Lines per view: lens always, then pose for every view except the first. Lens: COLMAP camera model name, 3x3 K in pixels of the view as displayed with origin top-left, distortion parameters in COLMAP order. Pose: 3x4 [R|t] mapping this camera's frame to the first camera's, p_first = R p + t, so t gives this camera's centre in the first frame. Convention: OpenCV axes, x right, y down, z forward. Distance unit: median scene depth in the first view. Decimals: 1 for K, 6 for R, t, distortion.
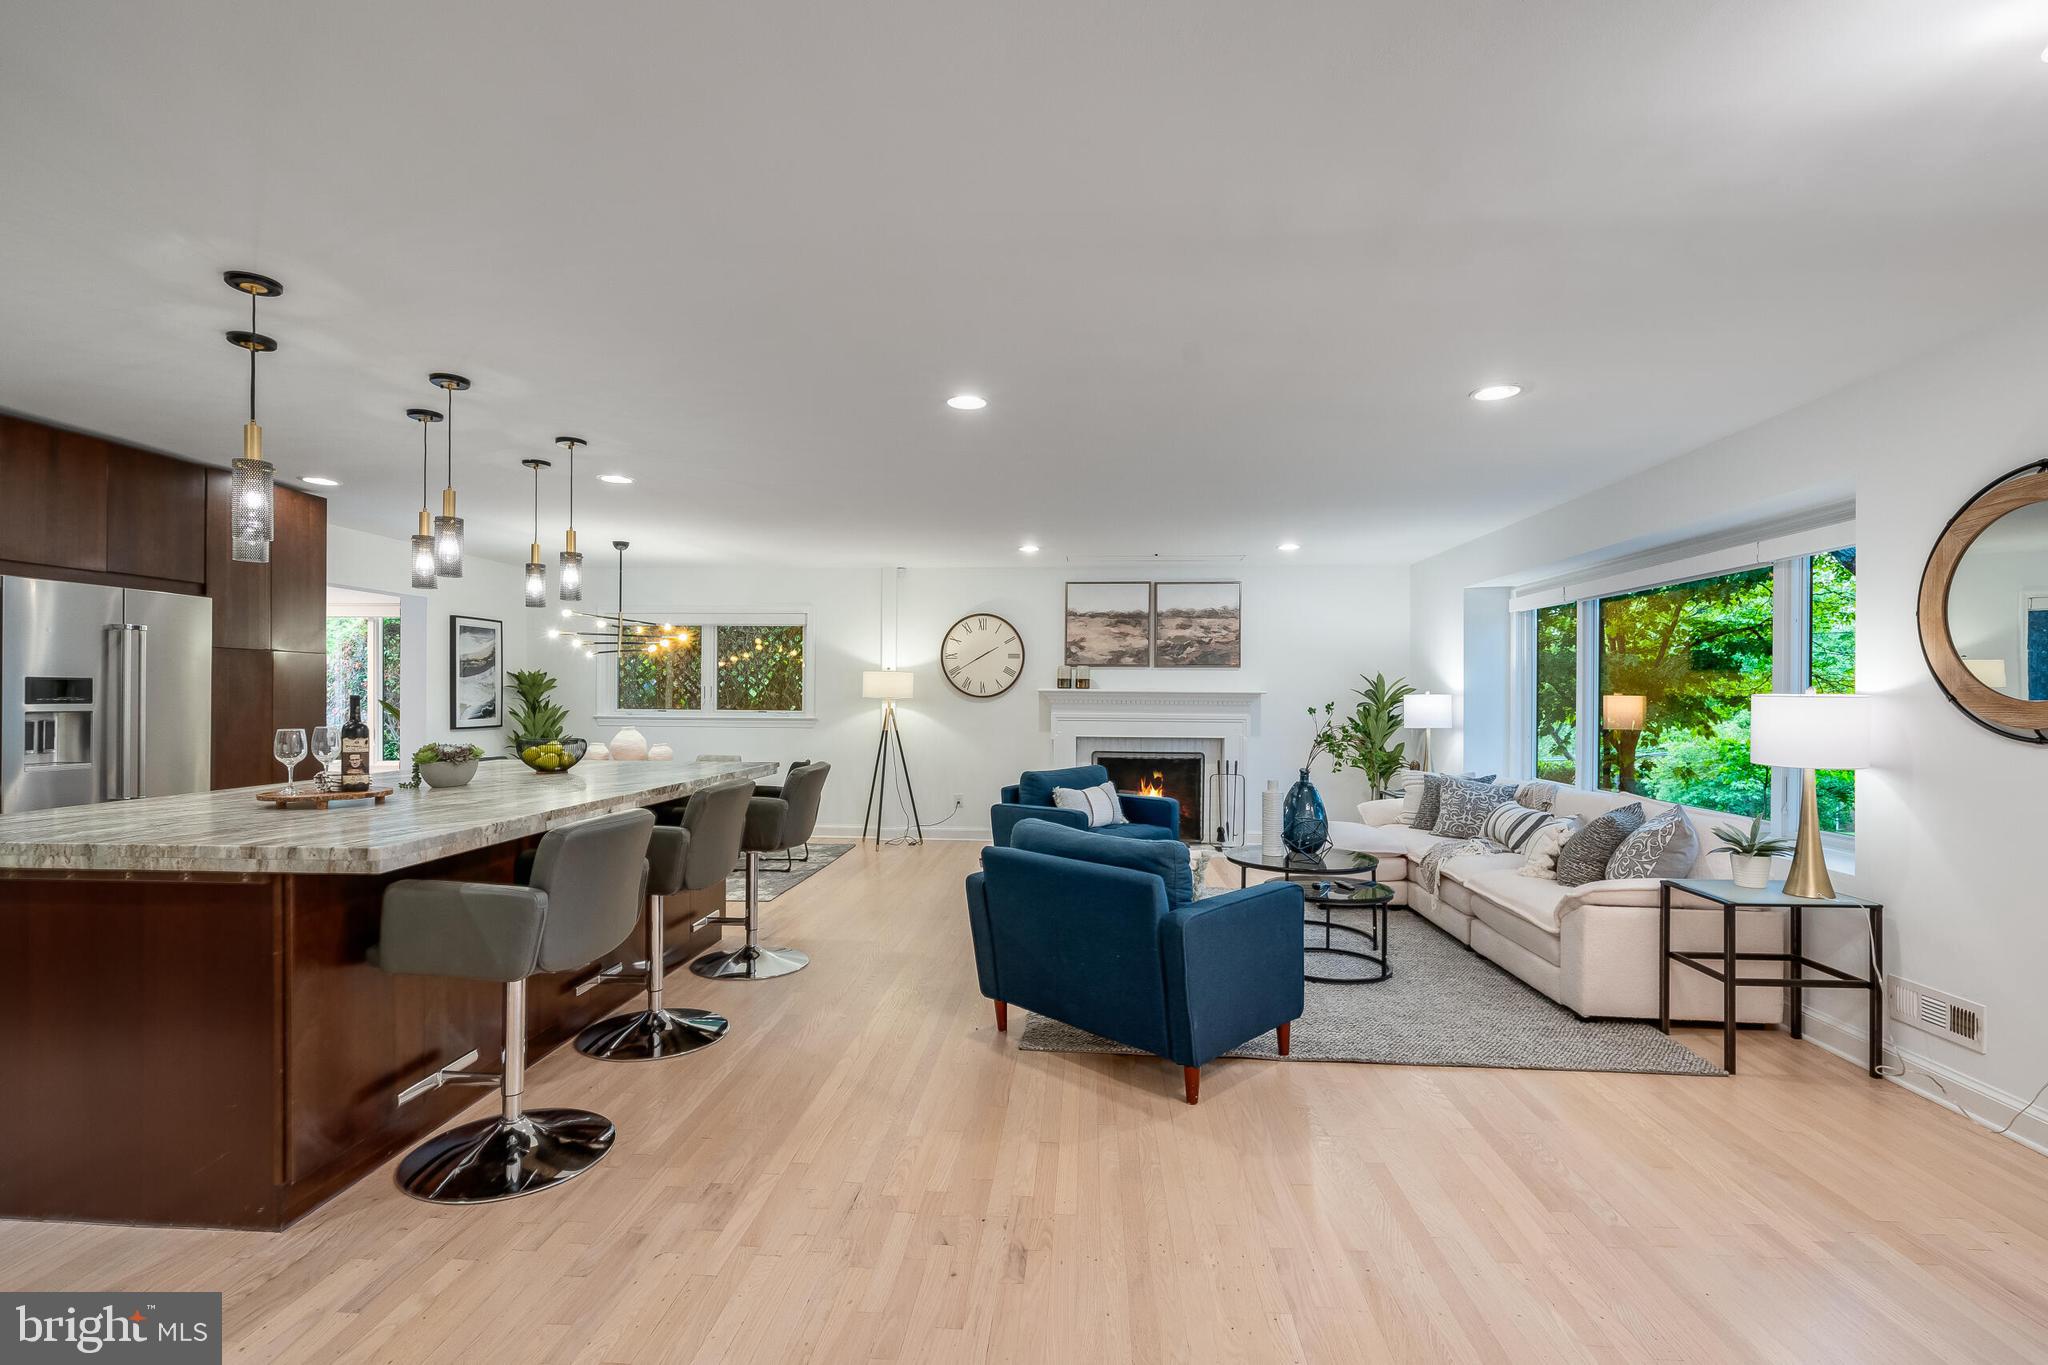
lens RADIAL K [[932.0, 0, 1002.7], [0, 932.0, 698.9], [0, 0, 1]] dist [-0.007837, 0.001816]
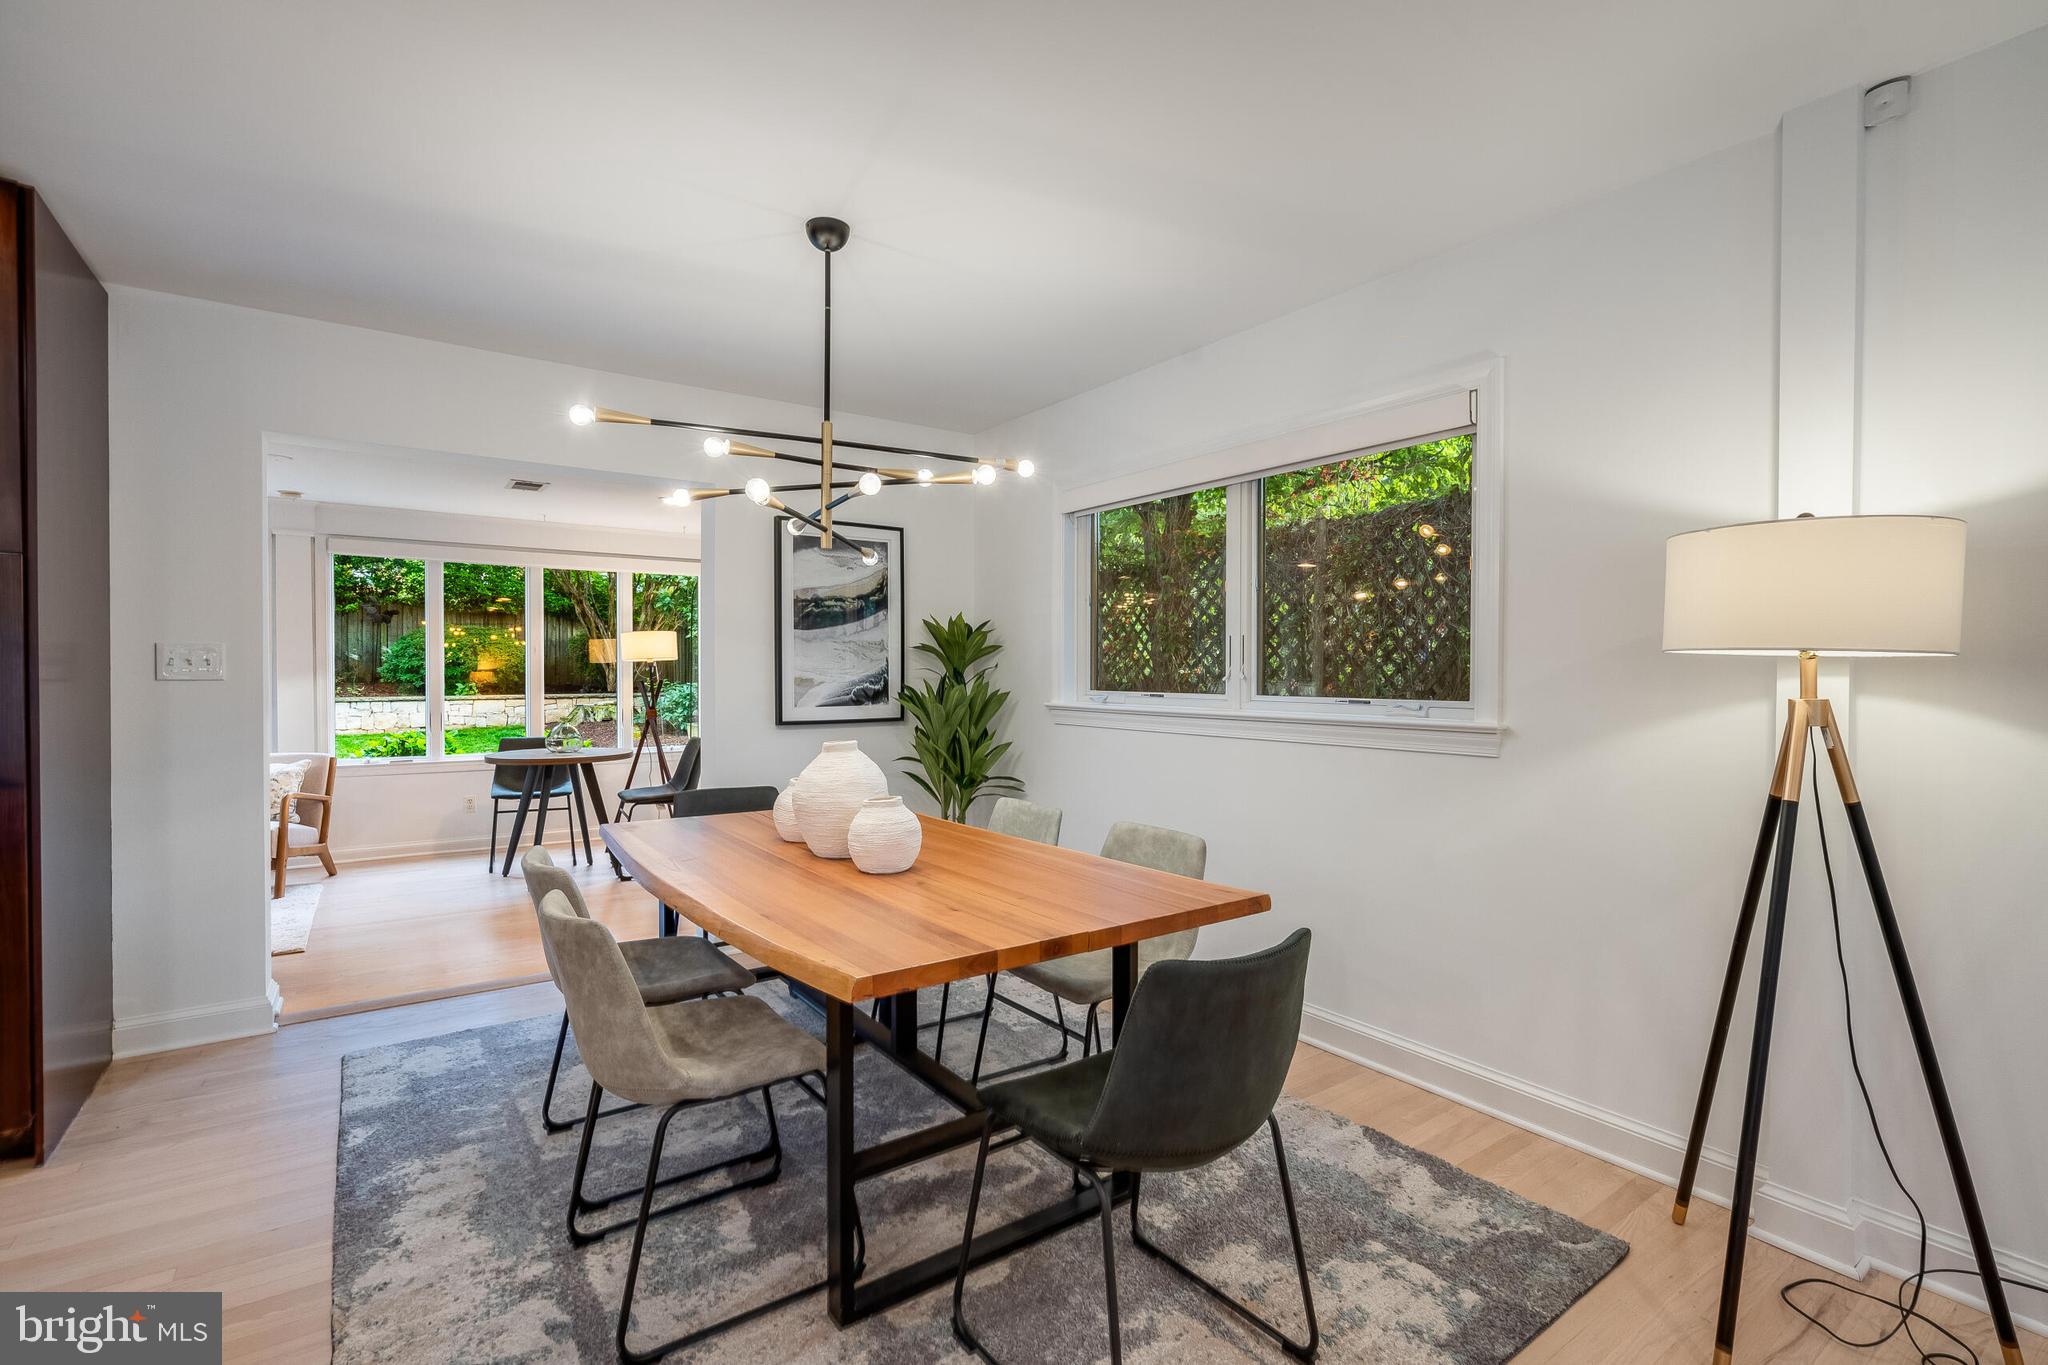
lens RADIAL K [[932.0, 0, 1029.3], [0, 932.0, 687.7], [0, 0, 1]] dist [-0.007837, 0.001816]
pose [[0.653478, 0.008210, -0.756901, -0.075617], [-0.000932, 0.999949, 0.010041, 0.004971], [0.756945, -0.005856, 0.653453, 0.712241]]
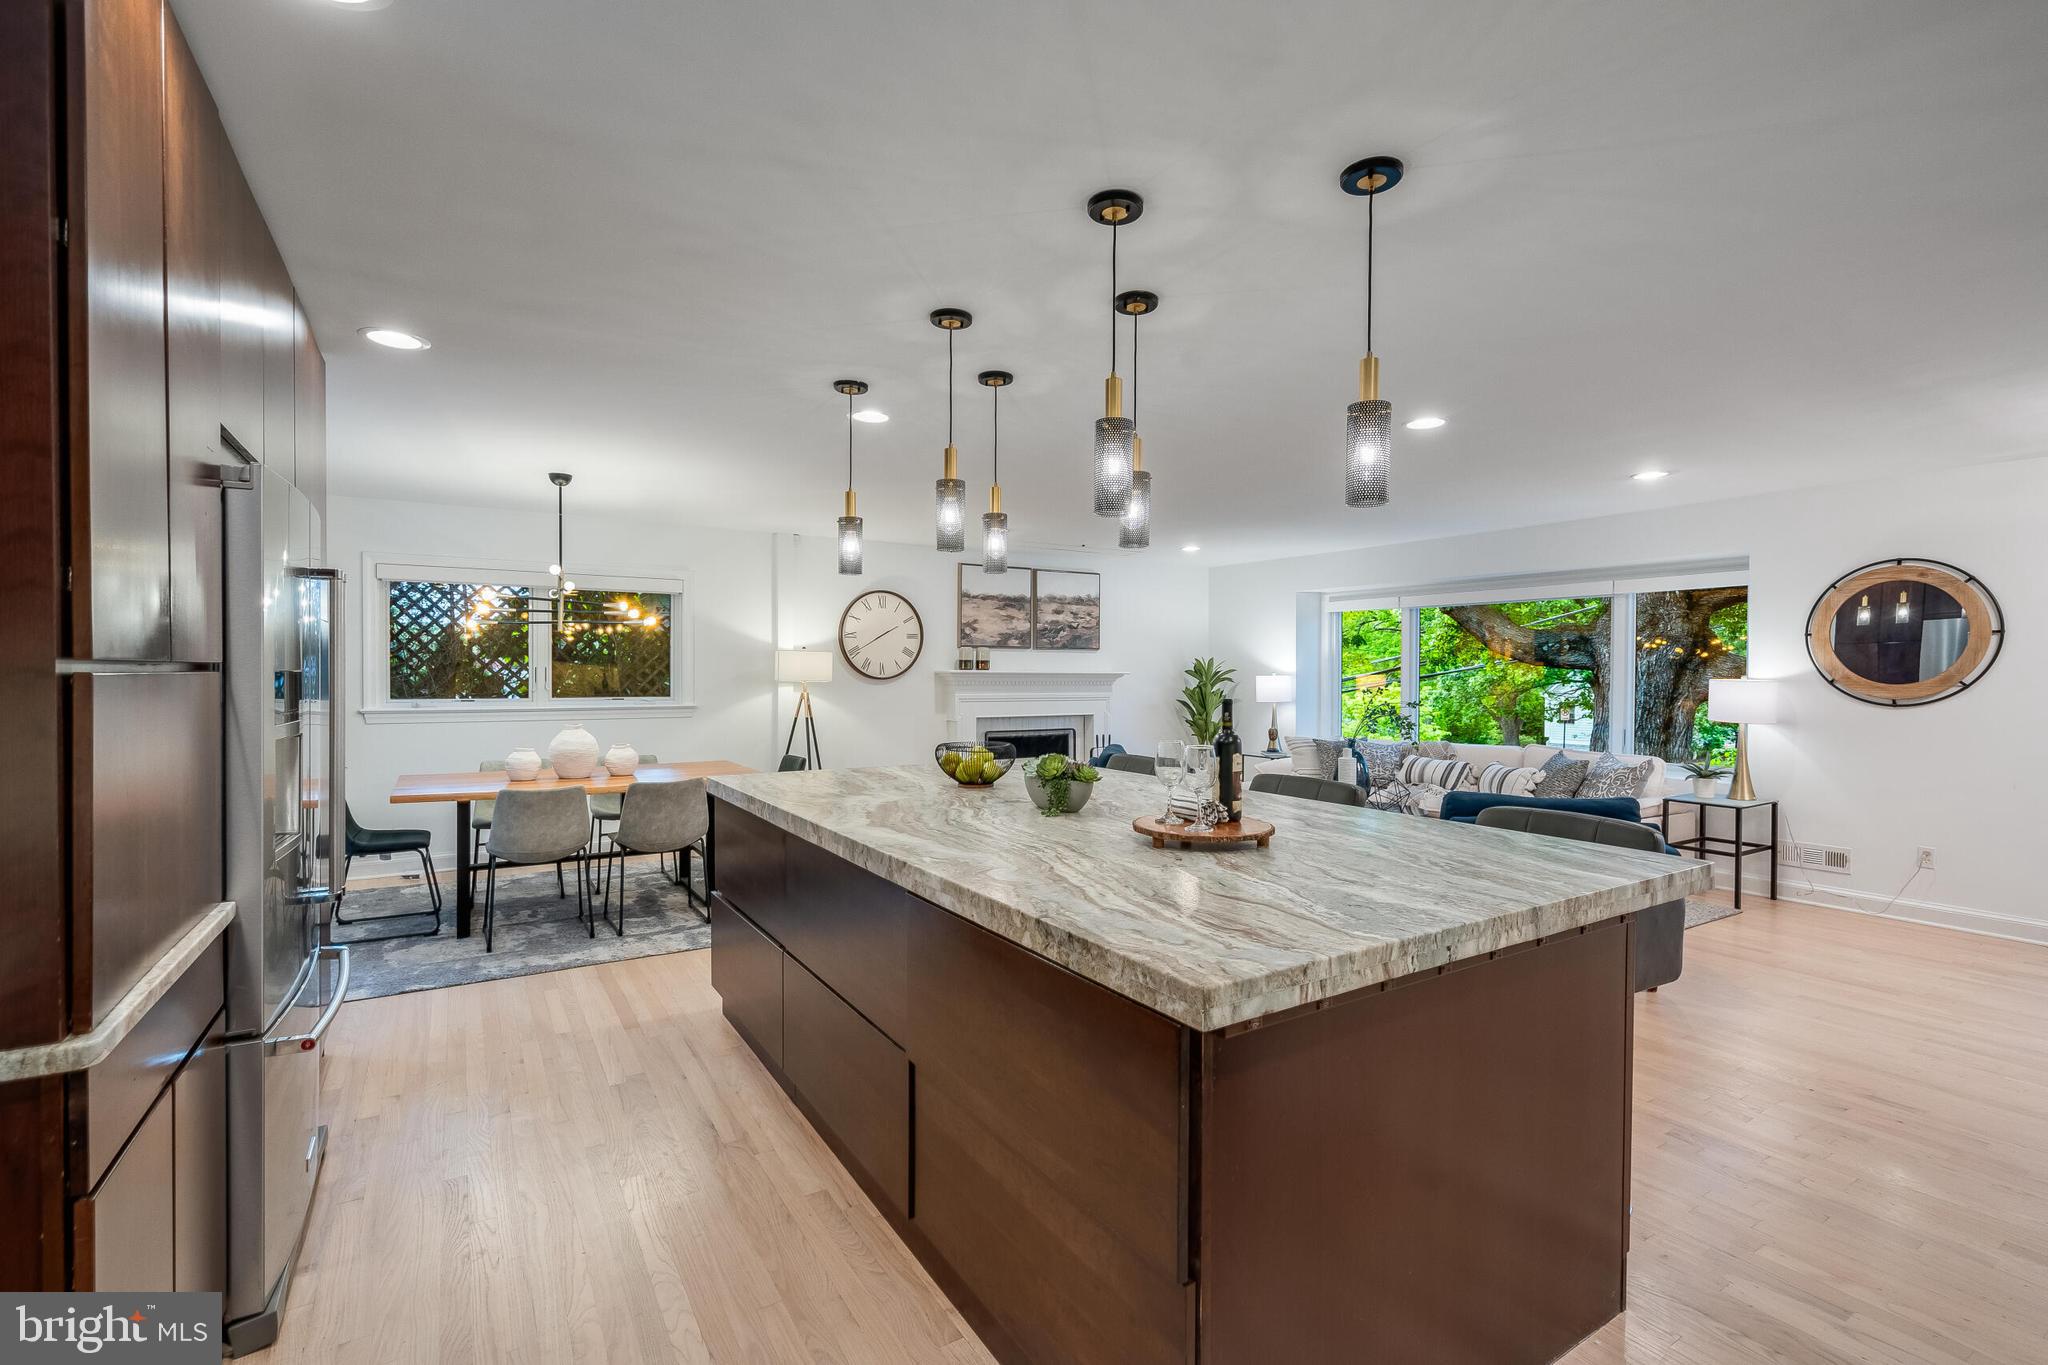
lens RADIAL K [[932.0, 0, 1007.0], [0, 932.0, 674.5], [0, 0, 1]] dist [-0.007837, 0.001816]
pose [[0.809149, -0.005090, 0.587581, -0.481702], [0.002731, 0.999984, 0.004903, -0.011053], [-0.587597, -0.002362, 0.809150, 0.169781]]
